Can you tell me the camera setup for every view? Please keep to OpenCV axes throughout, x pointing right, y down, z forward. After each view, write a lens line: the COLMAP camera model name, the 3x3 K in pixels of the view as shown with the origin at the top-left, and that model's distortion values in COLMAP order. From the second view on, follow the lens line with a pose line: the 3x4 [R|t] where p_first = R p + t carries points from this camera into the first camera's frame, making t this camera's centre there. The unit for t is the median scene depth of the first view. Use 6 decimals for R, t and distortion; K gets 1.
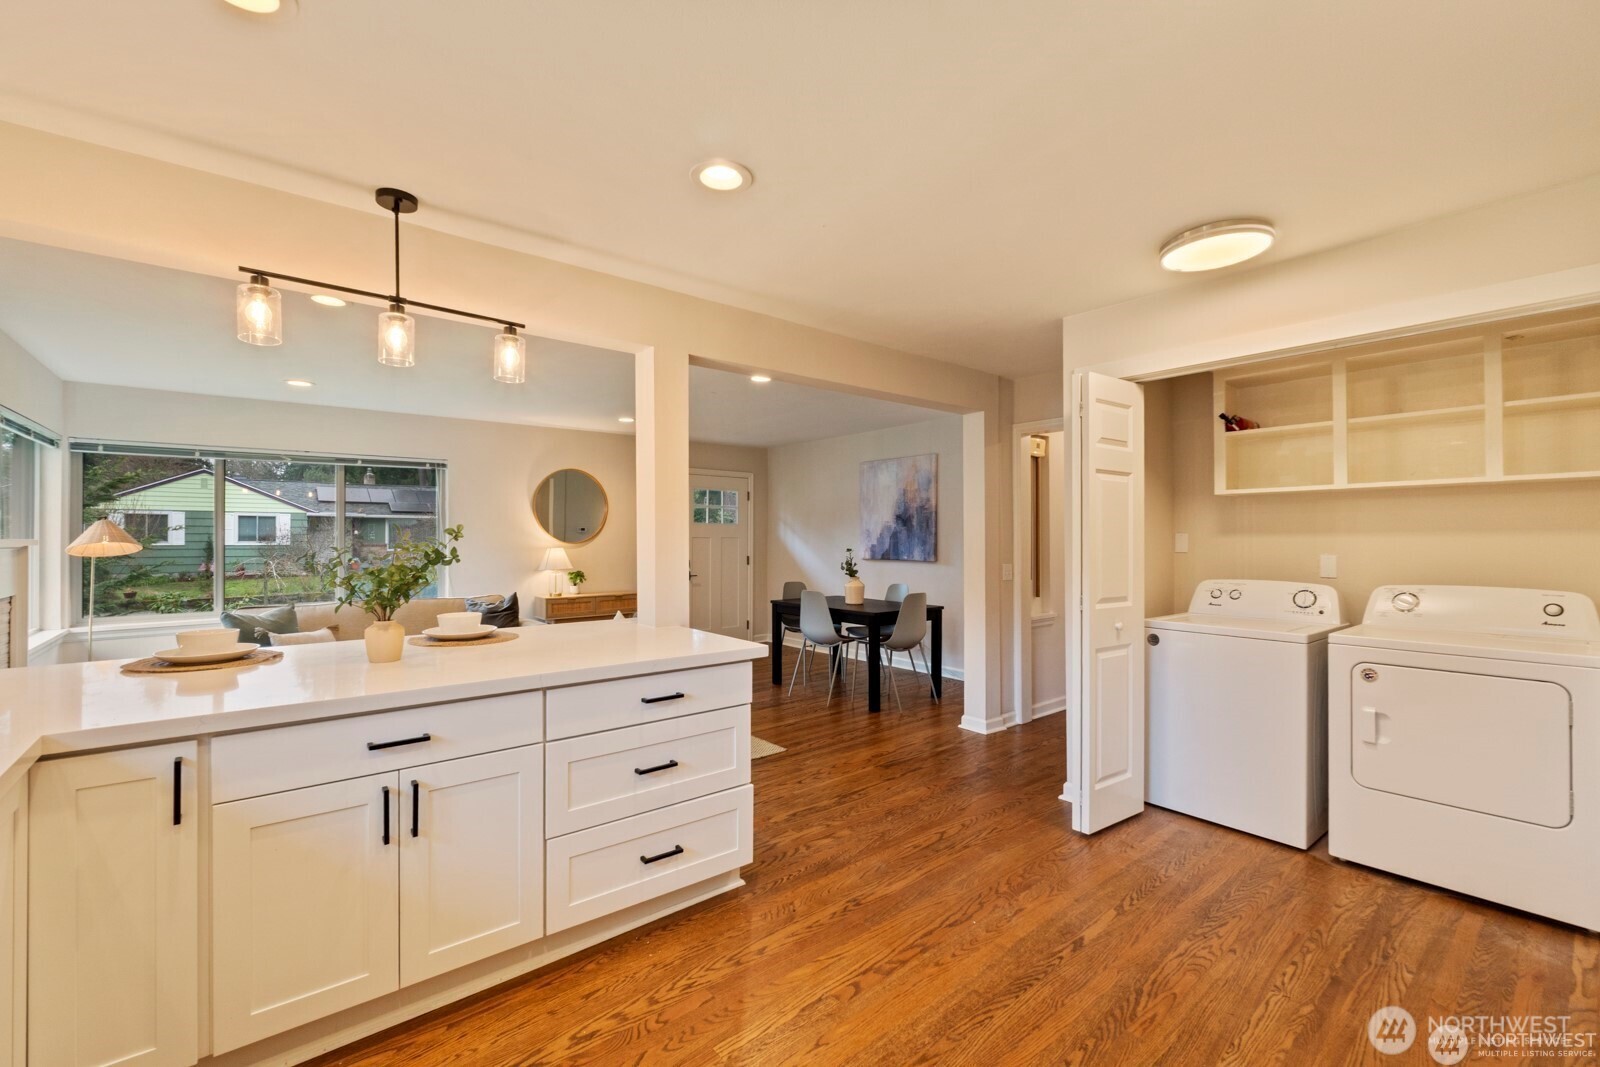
lens RADIAL K [[674.9, 0, 803.4], [0, 674.9, 532.7], [0, 0, 1]] dist [-0.011001, 0.000589]
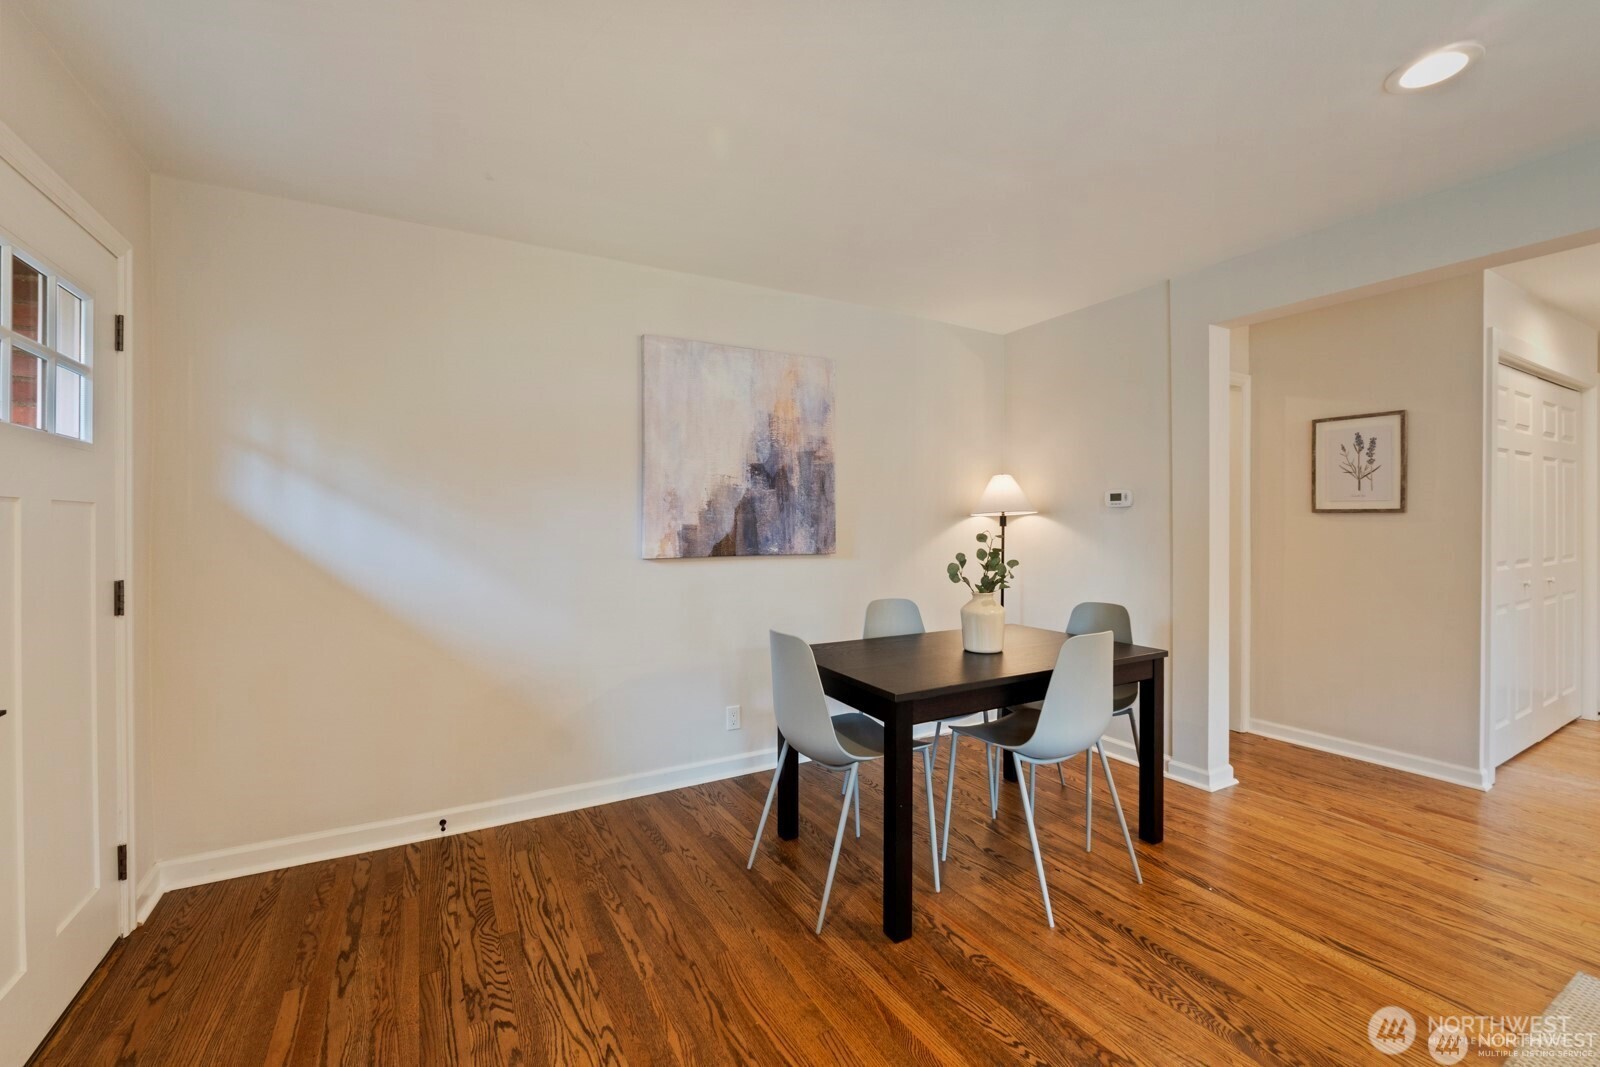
lens RADIAL K [[664.0, 0, 801.1], [0, 664.0, 523.9], [0, 0, 1]] dist [-0.008140, -0.000315]
pose [[0.177746, -0.004542, 0.984066, -0.500096], [-0.004859, 0.999973, 0.005494, 0.021941], [-0.984064, -0.005758, 0.177719, 1.324086]]
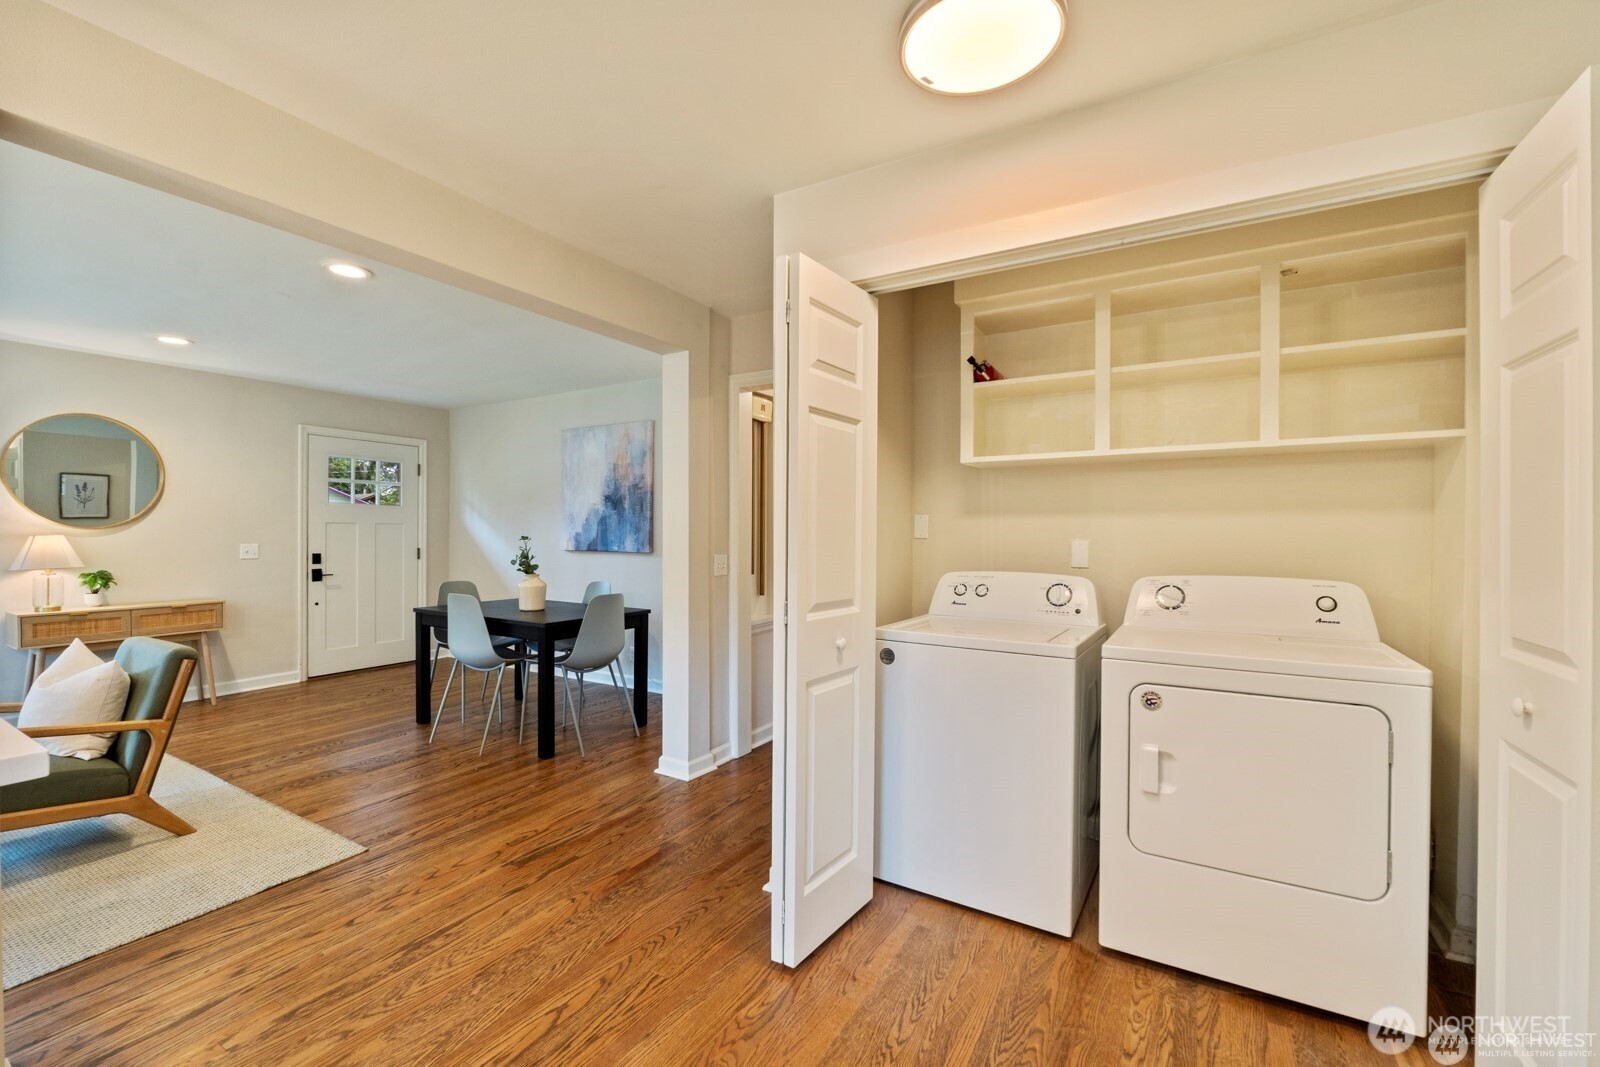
lens RADIAL K [[665.9, 0, 803.1], [0, 665.9, 533.5], [0, 0, 1]] dist [-0.009317, 0.000122]
pose [[0.941416, 0.003731, 0.337228, 0.139288], [-0.007315, 0.999929, 0.009359, 0.014923], [-0.337169, -0.011278, 0.941377, 0.258176]]
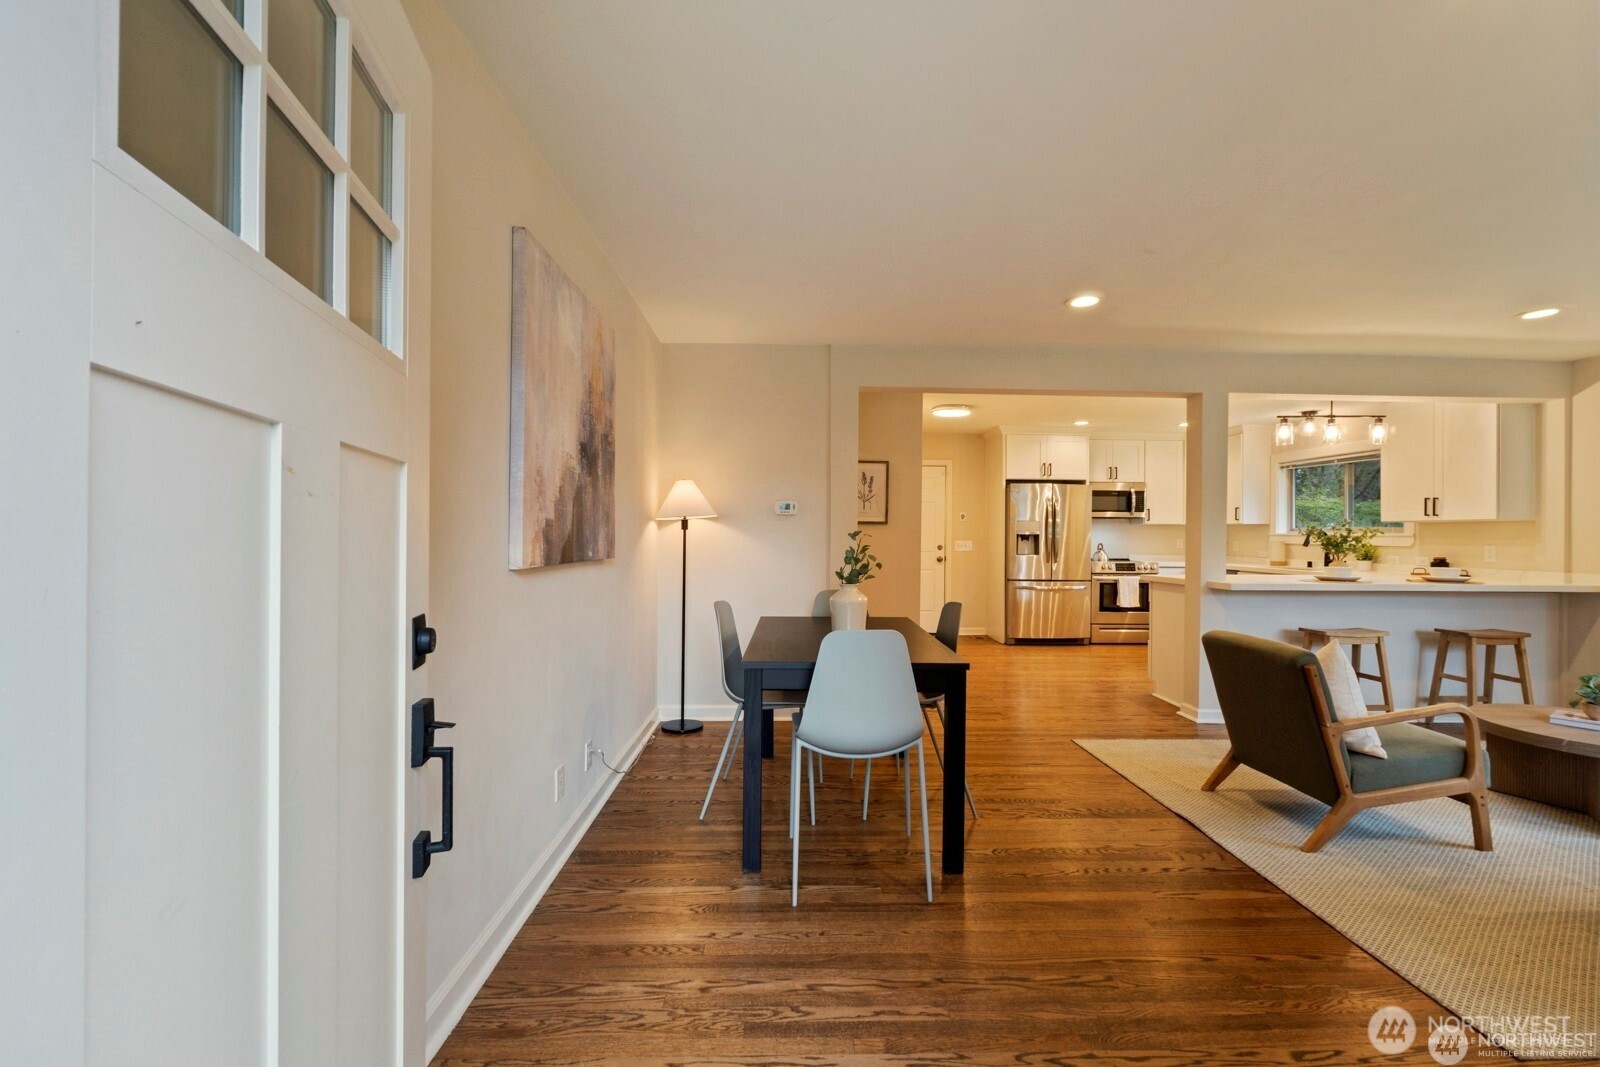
lens RADIAL K [[665.9, 0, 803.1], [0, 665.9, 533.5], [0, 0, 1]] dist [-0.009317, 0.000122]
pose [[-0.785376, -0.003710, 0.619008, -0.283703], [-0.012337, 0.999877, -0.009659, 0.040226], [-0.618896, -0.015223, -0.785325, 1.828940]]
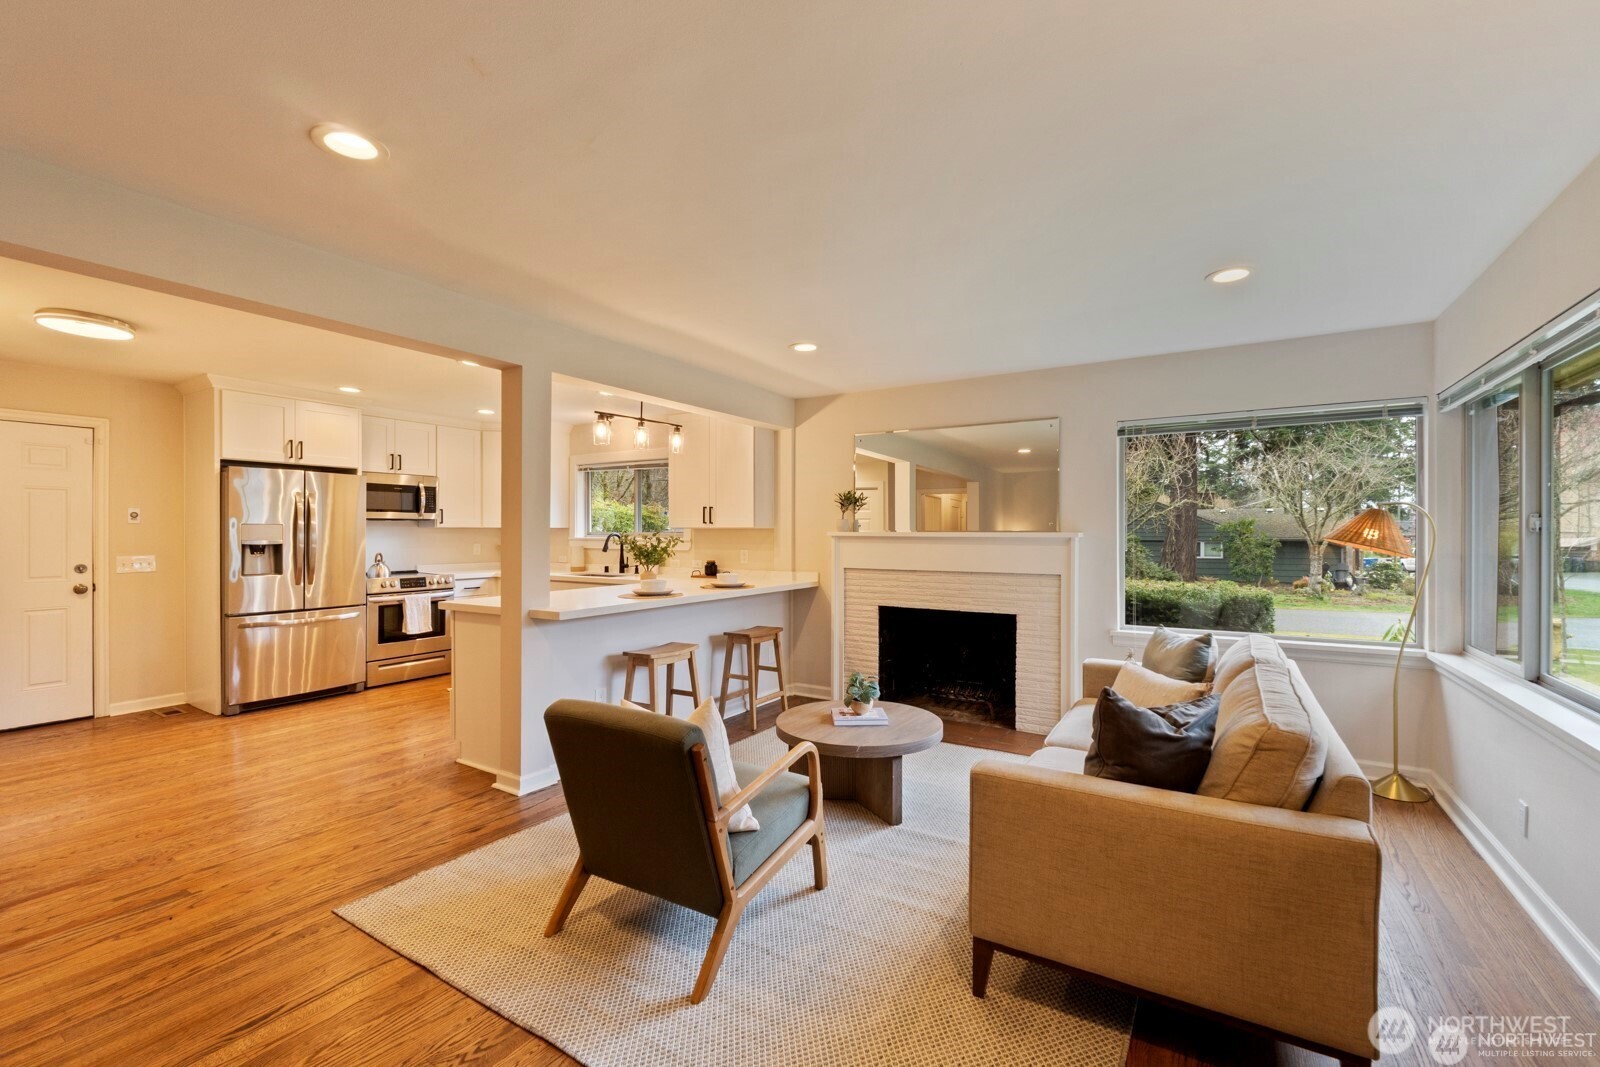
lens RADIAL K [[674.9, 0, 803.4], [0, 674.9, 532.7], [0, 0, 1]] dist [-0.011001, 0.000589]
pose [[-0.949501, 0.002175, -0.313756, -0.203609], [0.004719, 0.999962, -0.007349, 0.013151], [0.313728, -0.008458, -0.949475, 1.526824]]
